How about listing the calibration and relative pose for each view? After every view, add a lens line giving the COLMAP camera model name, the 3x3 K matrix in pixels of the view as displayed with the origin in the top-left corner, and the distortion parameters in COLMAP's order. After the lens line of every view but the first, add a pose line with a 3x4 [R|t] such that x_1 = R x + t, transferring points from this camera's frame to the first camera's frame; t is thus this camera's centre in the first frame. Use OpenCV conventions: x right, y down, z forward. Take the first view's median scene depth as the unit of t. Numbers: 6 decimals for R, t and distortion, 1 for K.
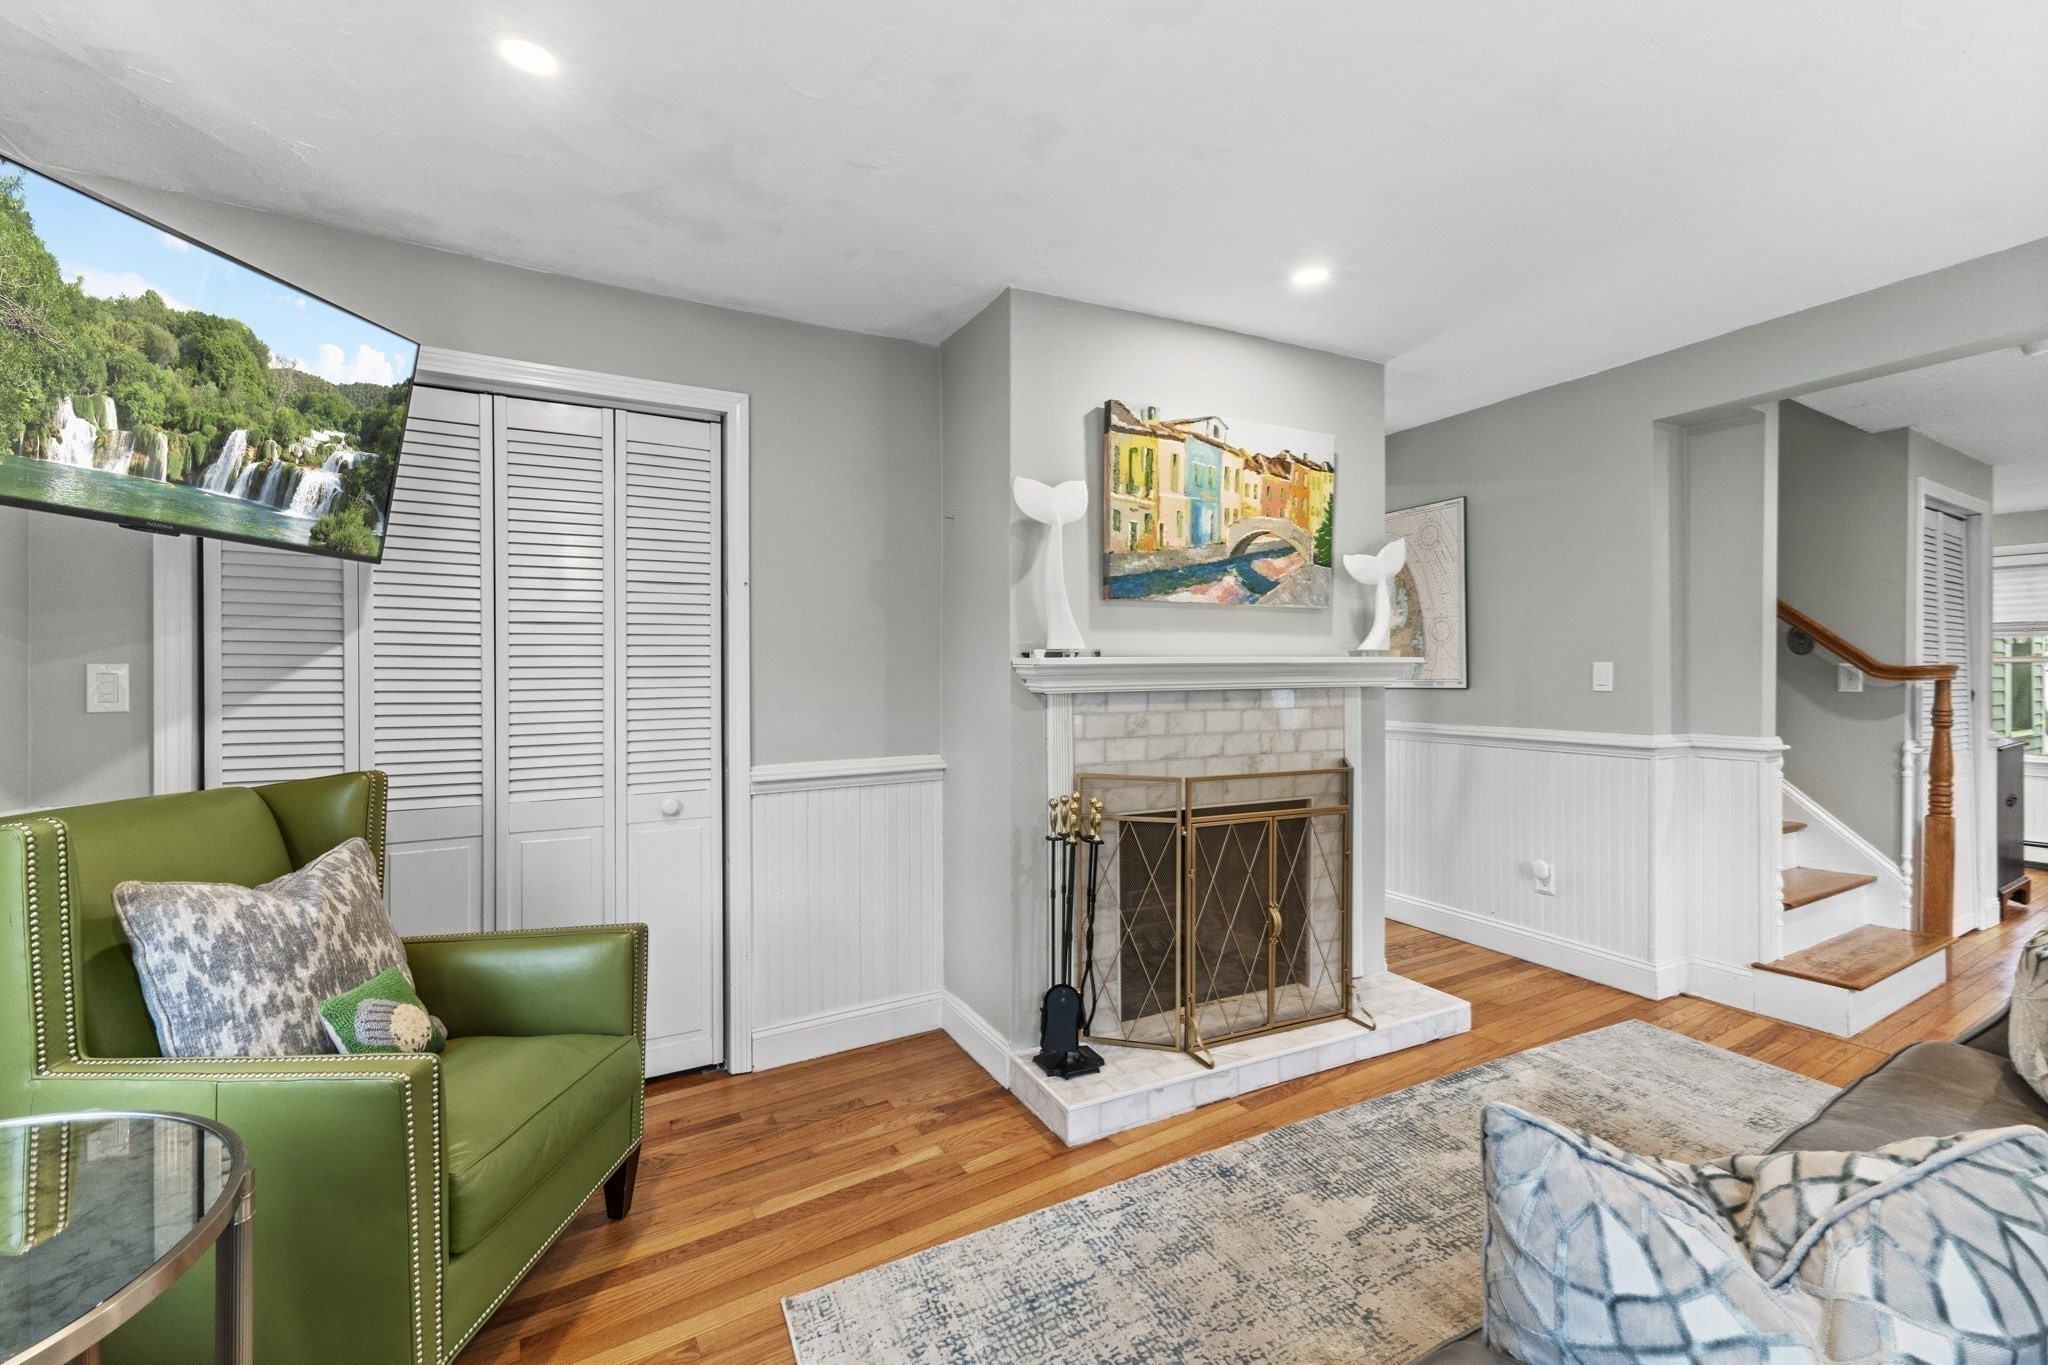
lens RADIAL K [[871.8, 0, 1021.2], [0, 871.8, 677.4], [0, 0, 1]] dist [0.007450, -0.000043]
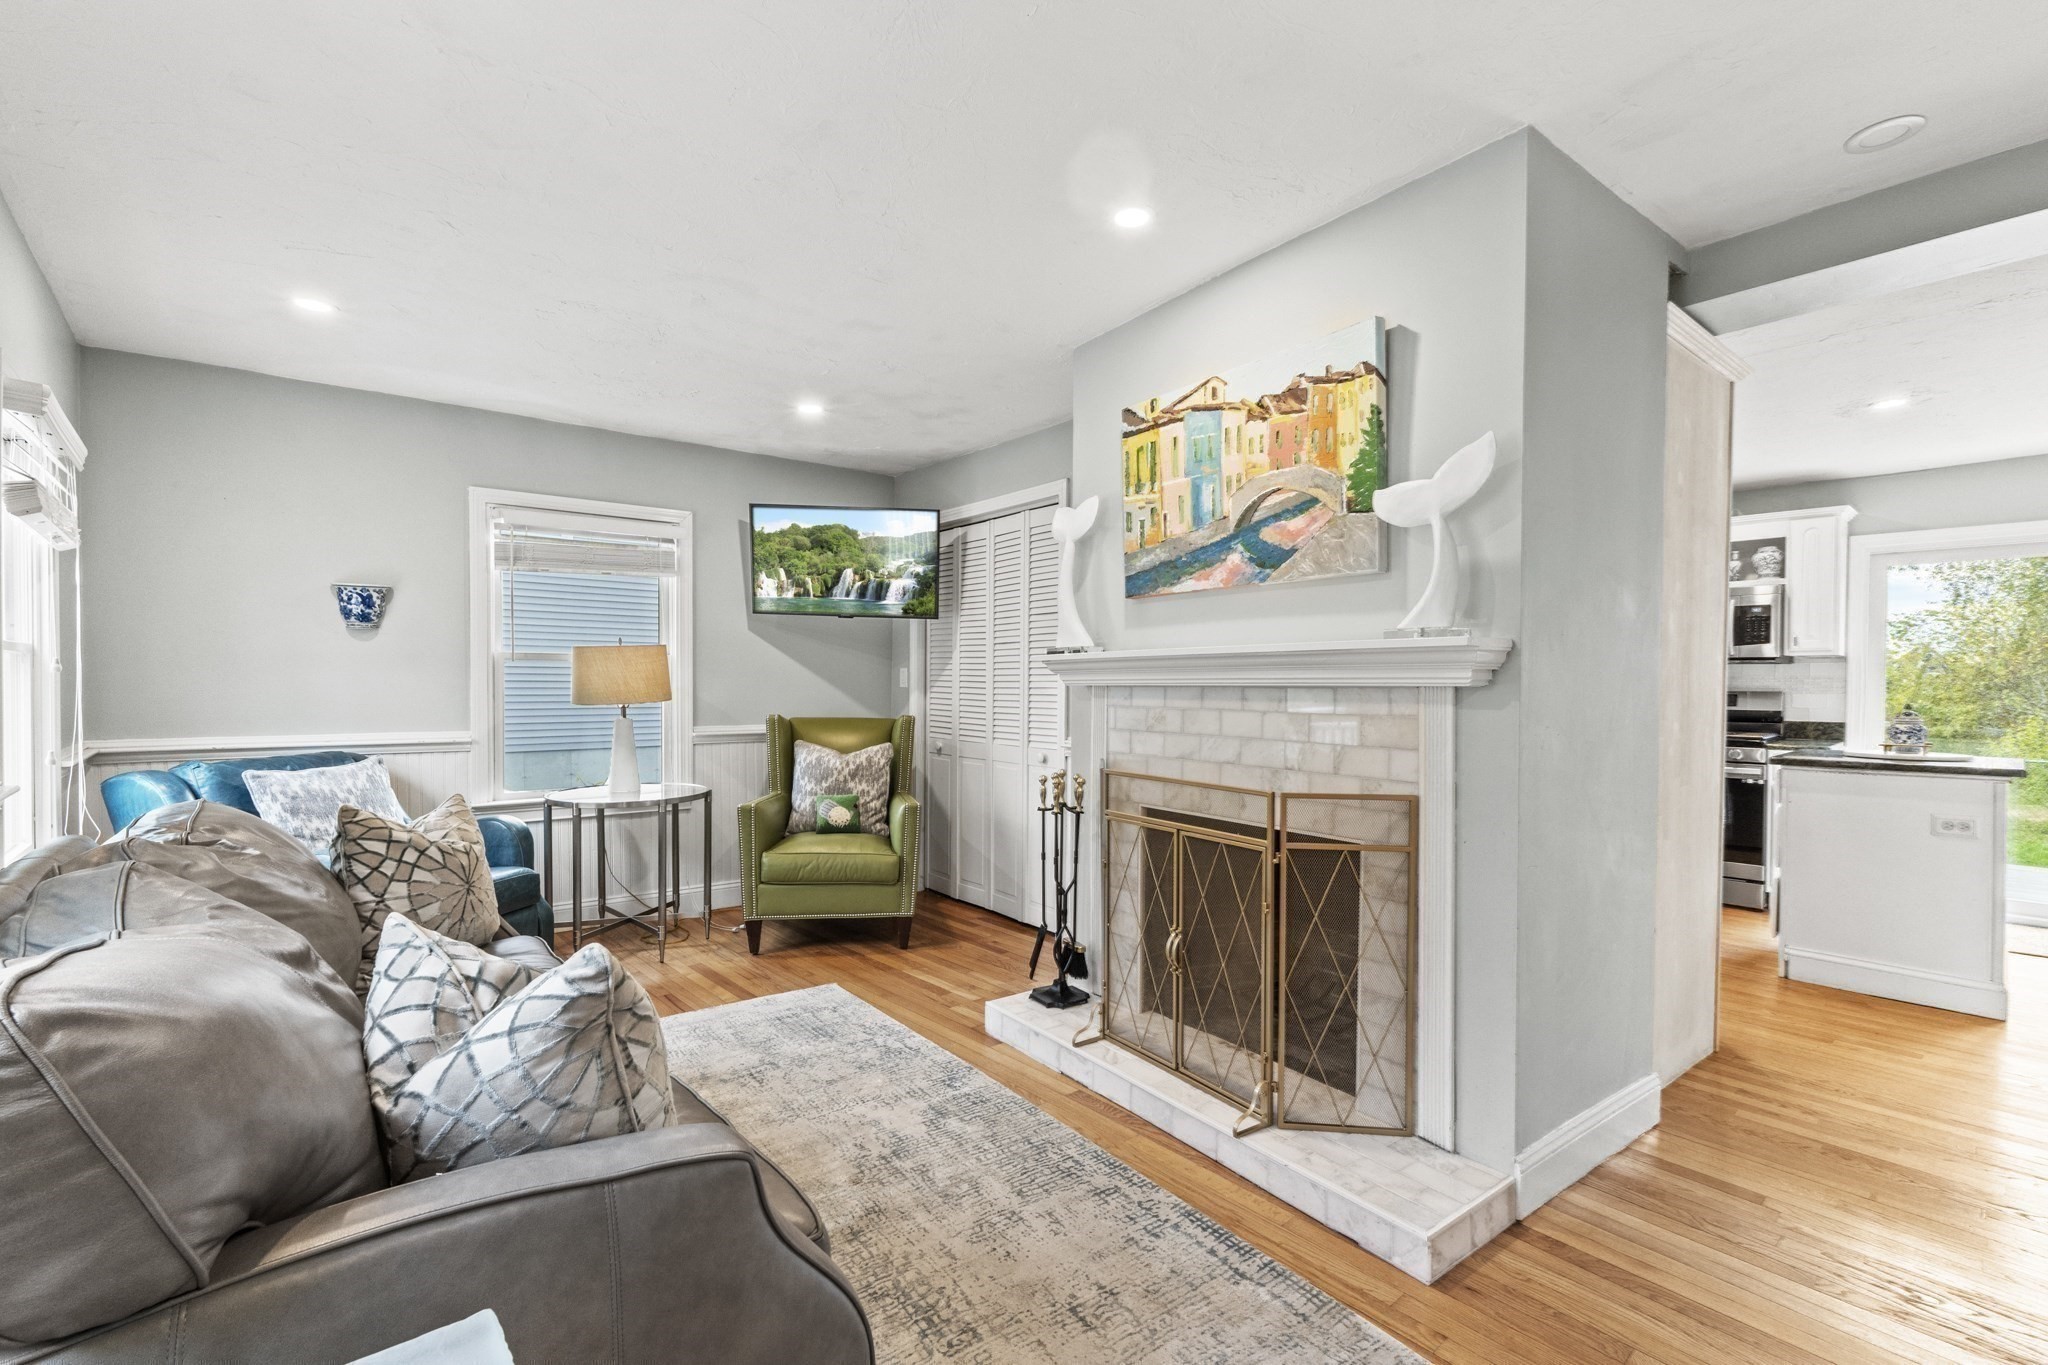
lens RADIAL K [[879.7, 0, 1016.9], [0, 879.7, 696.3], [0, 0, 1]] dist [0.000833, -0.000108]
pose [[0.162454, 0.020498, -0.986503, 1.075079], [-0.013531, 0.999736, 0.018545, 0.010720], [0.986623, 0.010336, 0.162688, 0.661455]]
